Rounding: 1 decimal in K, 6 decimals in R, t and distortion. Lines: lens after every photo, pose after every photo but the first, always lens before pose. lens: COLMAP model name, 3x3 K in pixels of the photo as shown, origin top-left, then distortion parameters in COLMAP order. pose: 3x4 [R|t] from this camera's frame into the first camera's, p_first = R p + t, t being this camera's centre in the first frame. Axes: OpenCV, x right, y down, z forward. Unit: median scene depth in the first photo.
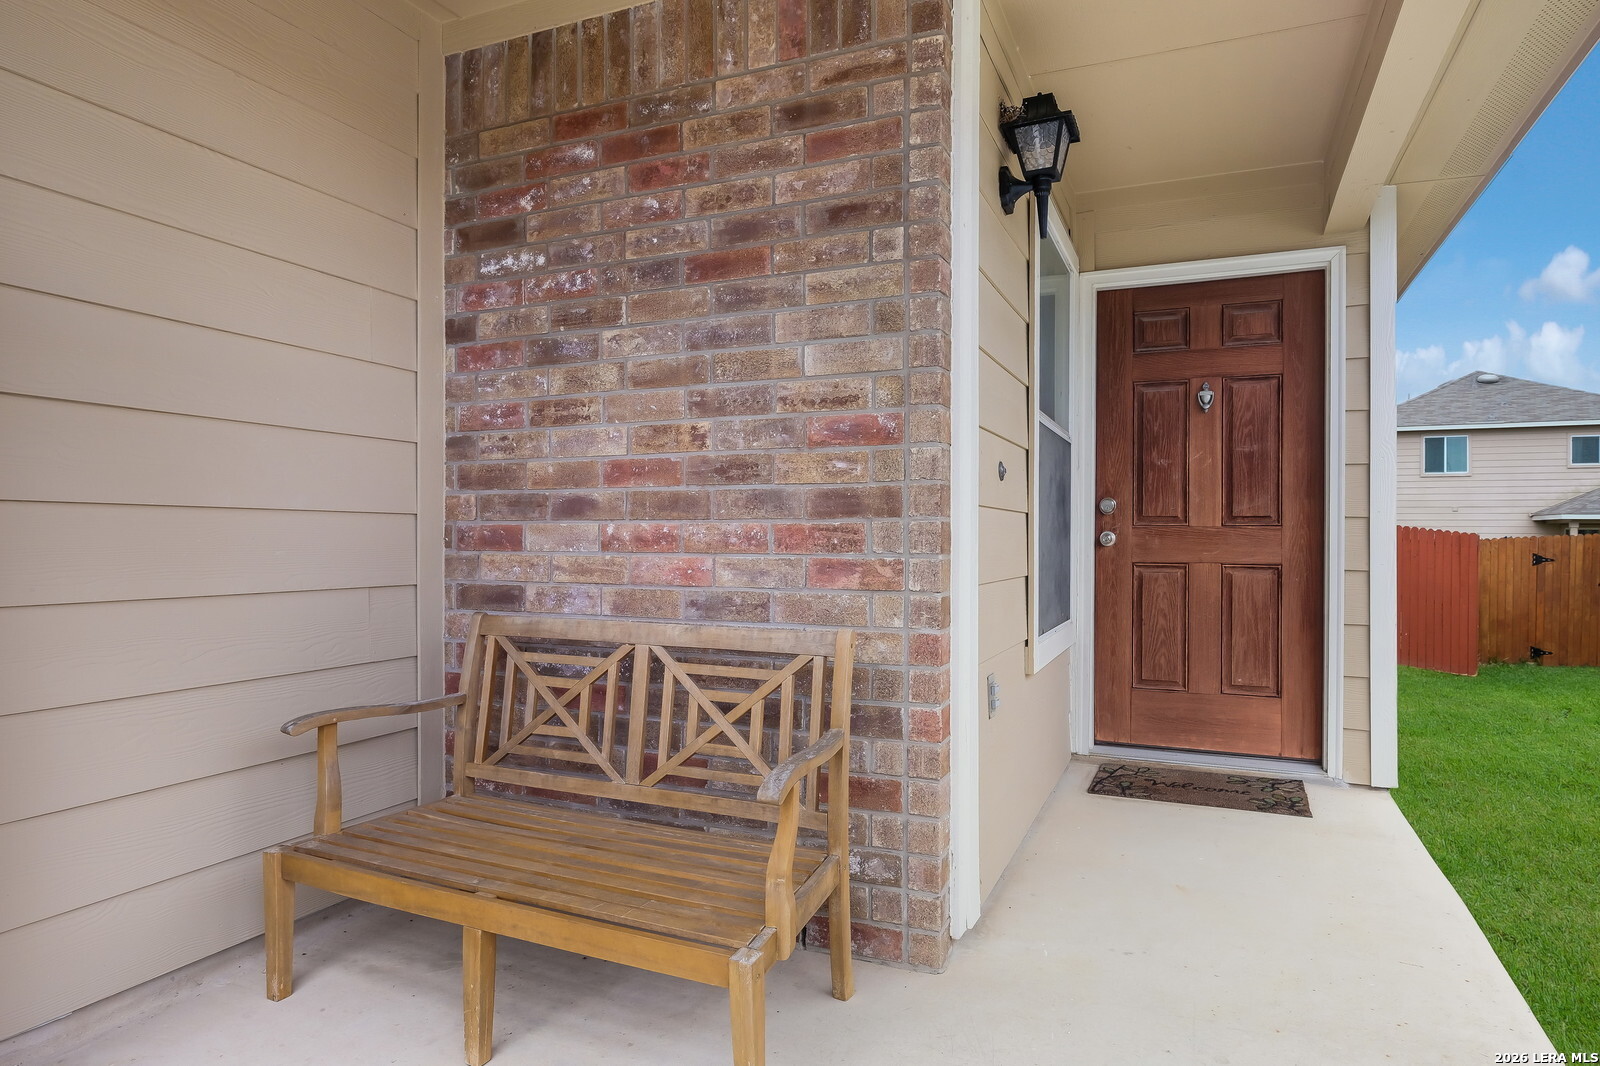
lens RADIAL K [[917.4, 0, 800.6], [0, 917.4, 524.3], [0, 0, 1]] dist [-0.003797, -0.000445]
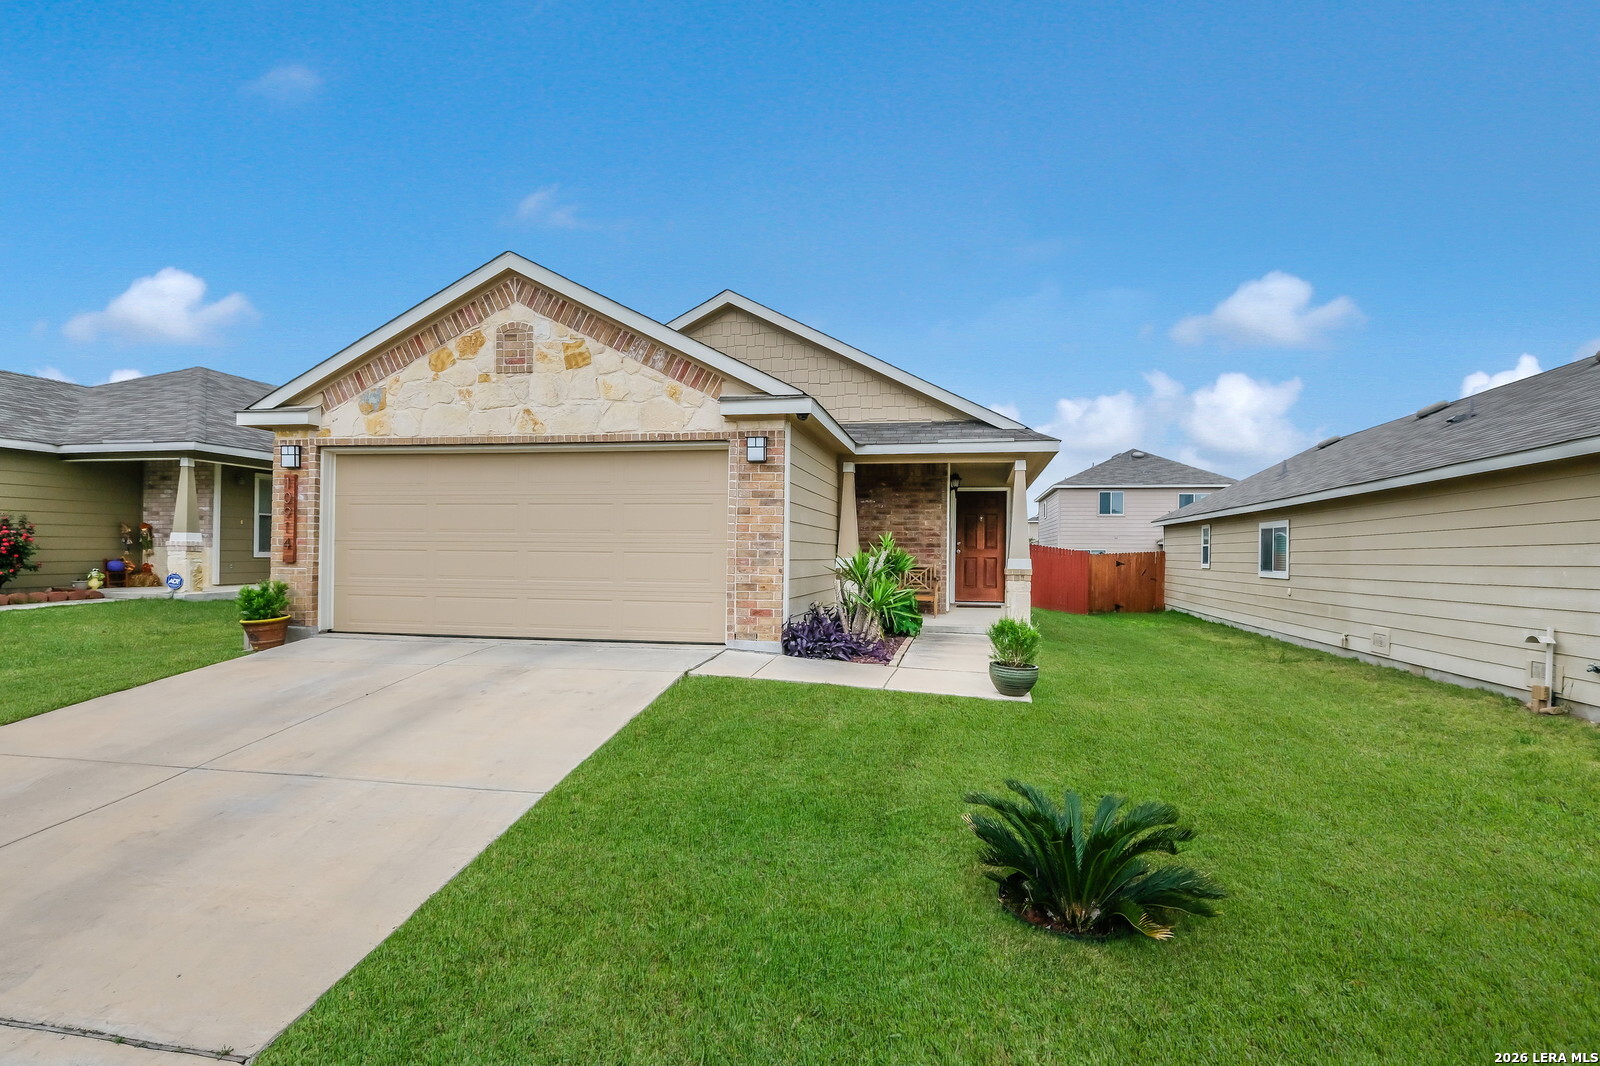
lens RADIAL K [[873.2, 0, 799.0], [0, 873.2, 543.3], [0, 0, 1]] dist [0.000384, 0.000004]
pose [[0.974484, 0.008113, 0.224309, -1.316417], [-0.008735, 0.999960, 0.001778, -0.023449], [-0.224286, -0.003692, 0.974516, -2.818314]]
